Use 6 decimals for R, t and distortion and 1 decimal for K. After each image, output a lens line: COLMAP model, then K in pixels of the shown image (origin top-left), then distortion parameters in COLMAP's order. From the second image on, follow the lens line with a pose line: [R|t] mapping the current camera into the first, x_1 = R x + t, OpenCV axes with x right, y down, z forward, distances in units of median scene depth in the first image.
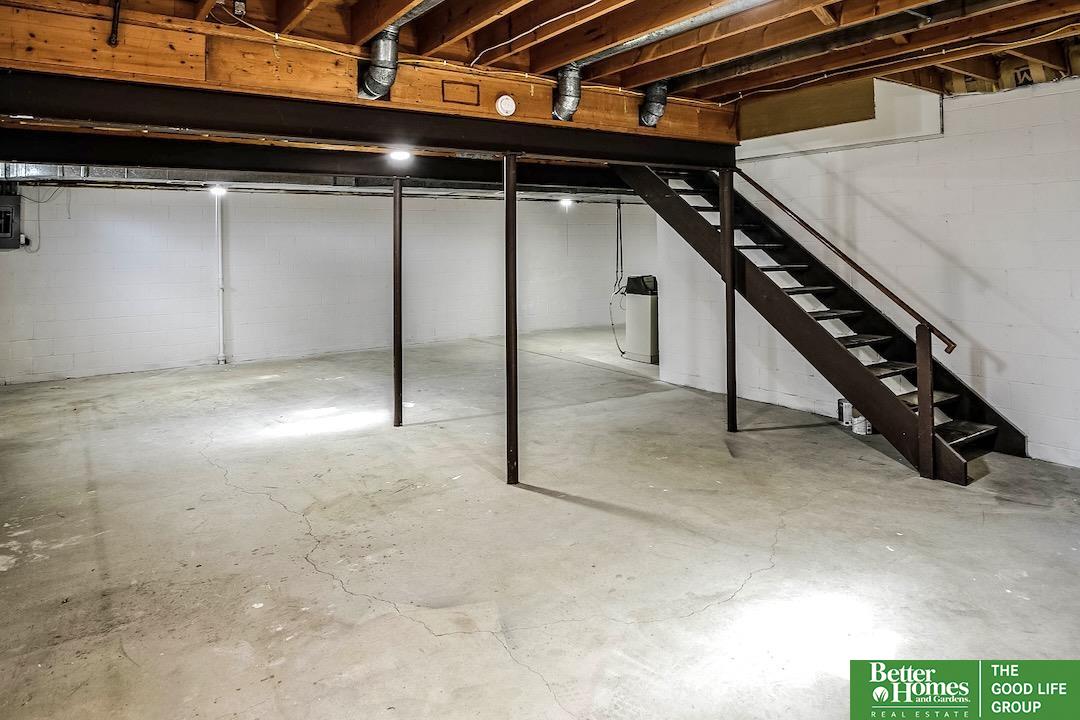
lens RADIAL K [[665.1, 0, 540.0], [0, 665.1, 360.0], [0, 0, 1]] dist [-0.000510, 0.000077]
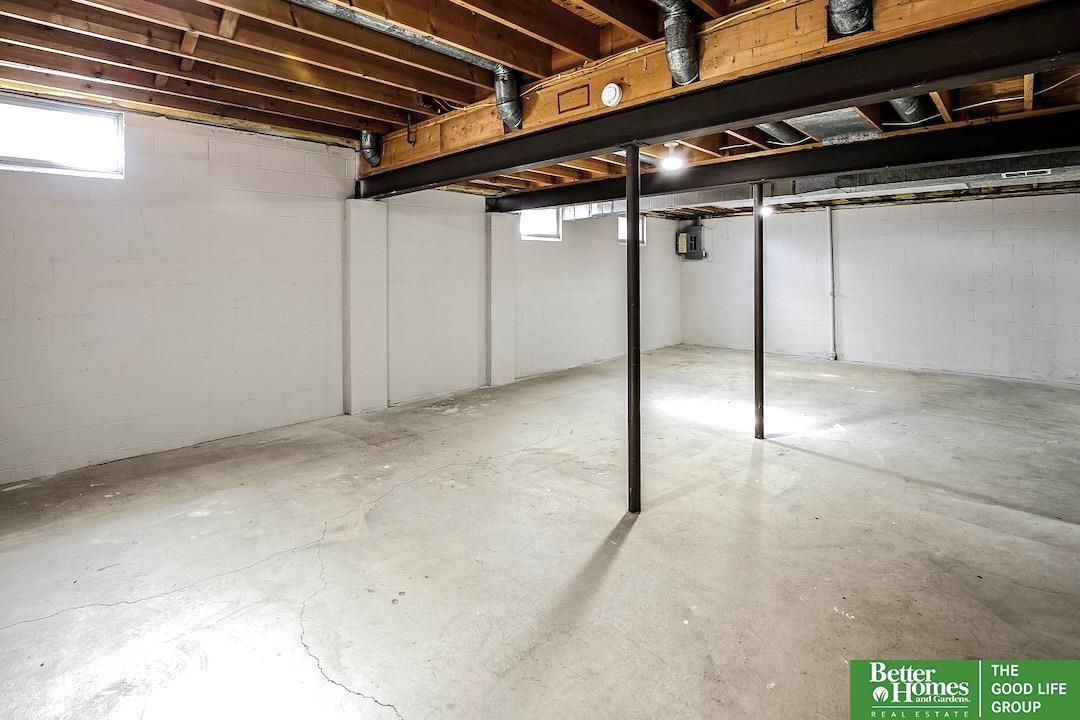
lens RADIAL K [[518.4, 0, 539.4], [0, 518.4, 342.1], [0, 0, 1]] dist [-0.000916, -0.000060]
pose [[0.203840, 0.148101, -0.967737, 0.805327], [-0.163010, 0.979827, 0.115615, -0.140771], [0.965338, 0.134184, 0.223870, 0.957682]]
